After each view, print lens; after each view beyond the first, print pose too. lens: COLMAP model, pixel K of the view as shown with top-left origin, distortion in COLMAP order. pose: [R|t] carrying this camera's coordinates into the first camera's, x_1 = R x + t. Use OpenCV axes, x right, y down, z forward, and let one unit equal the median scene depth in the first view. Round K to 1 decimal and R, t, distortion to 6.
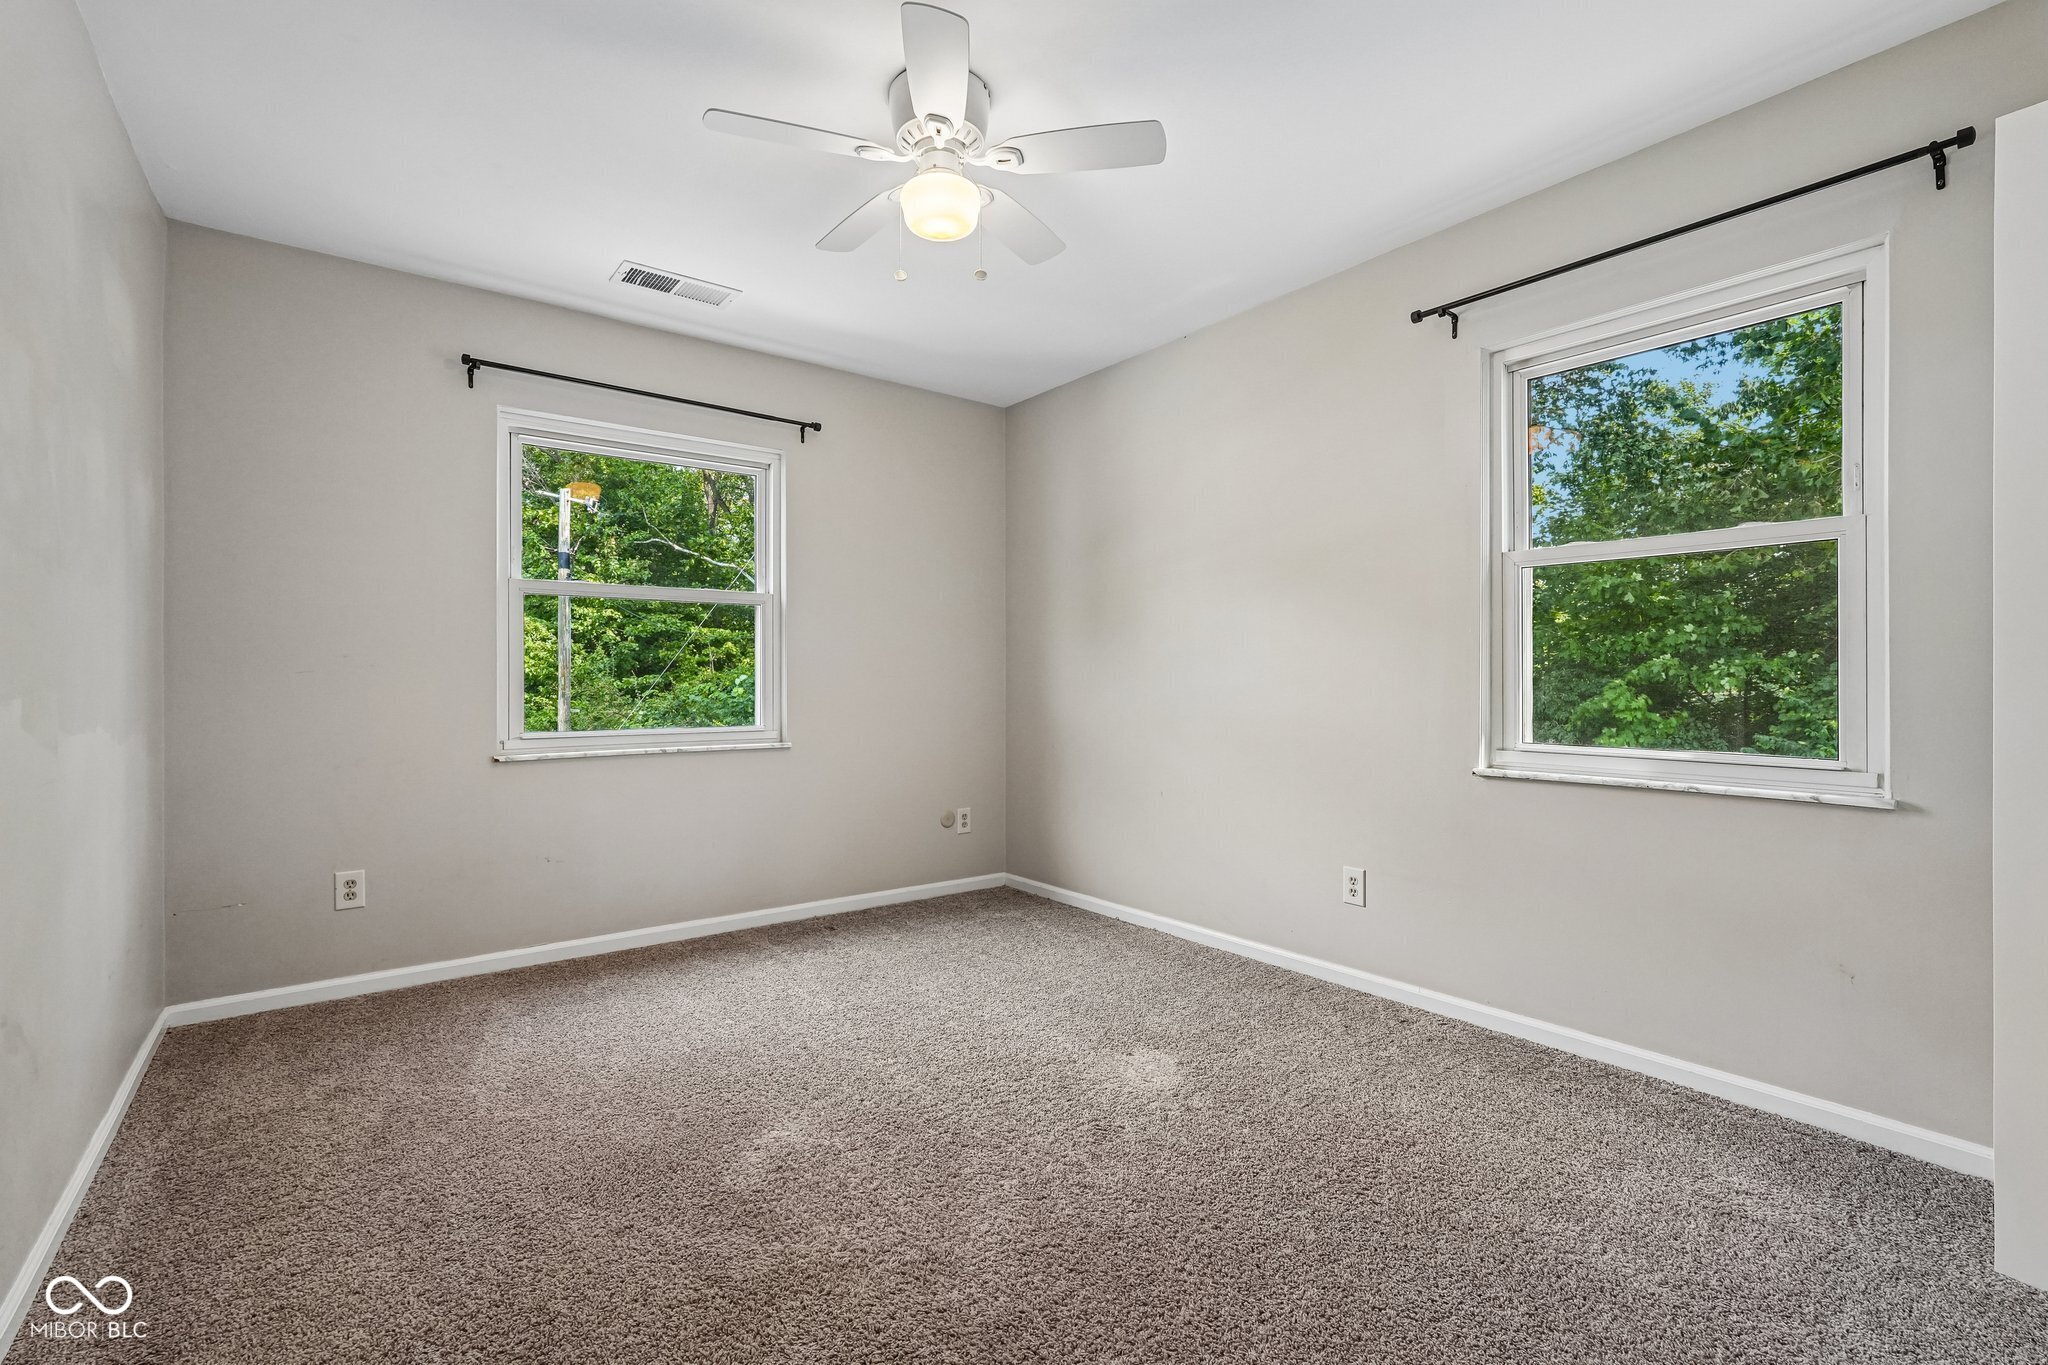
lens RADIAL K [[898.8, 0, 1024.0], [0, 898.8, 682.5], [0, 0, 1]] dist [-0.011942, 0.000481]
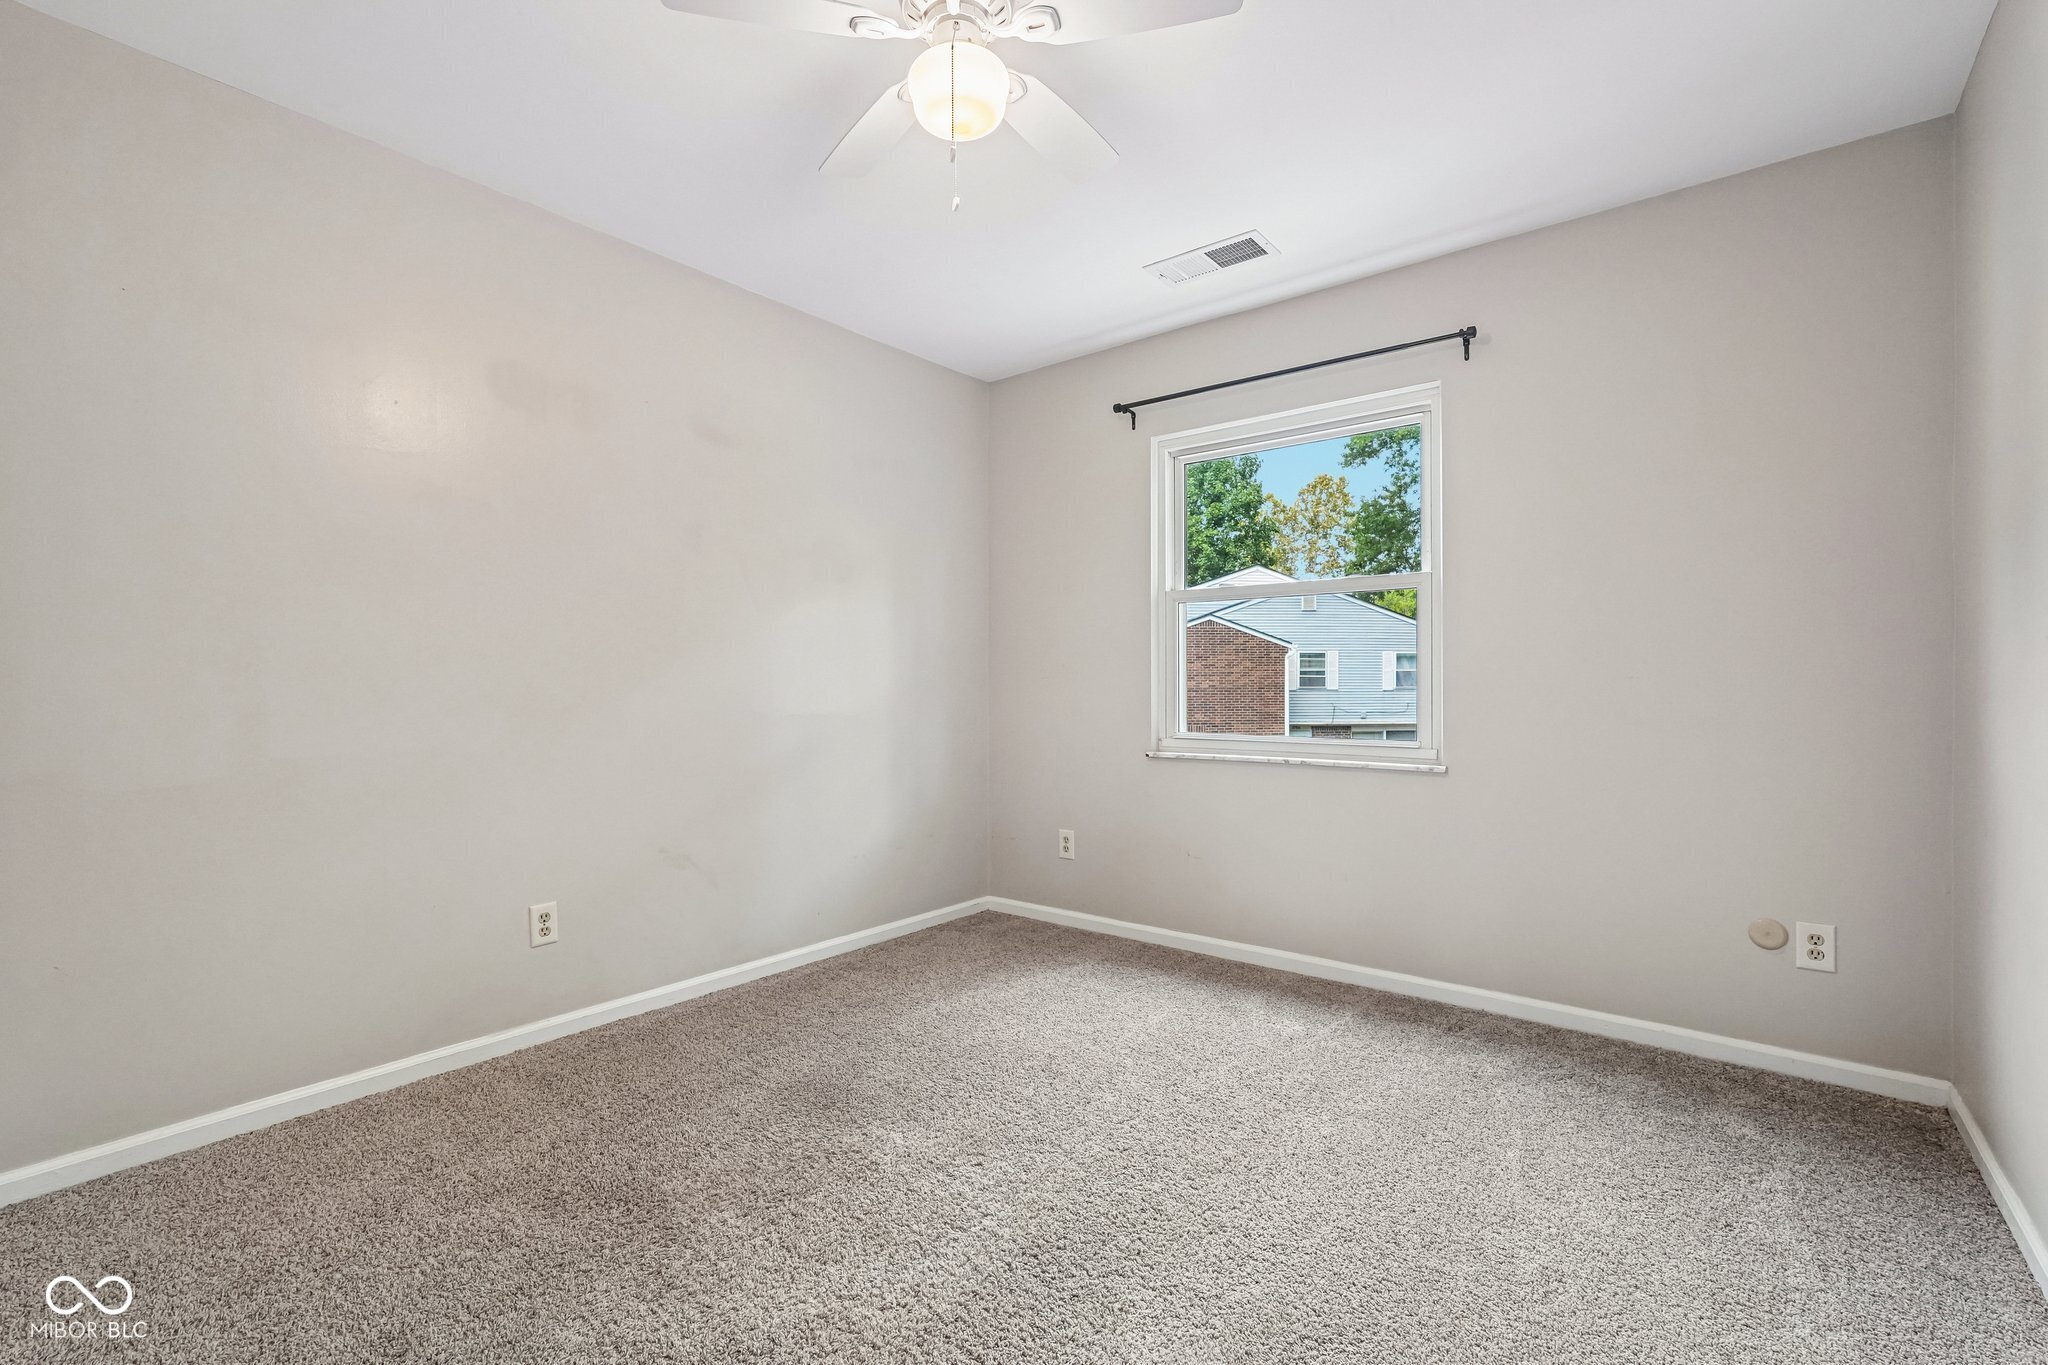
lens RADIAL K [[898.1, 0, 1018.3], [0, 898.1, 695.1], [0, 0, 1]] dist [-0.009340, 0.000586]
pose [[0.231836, 0.013137, -0.972666, 0.444209], [-0.001517, 0.999912, 0.013144, -0.002610], [0.972754, -0.001572, 0.231835, 0.550699]]
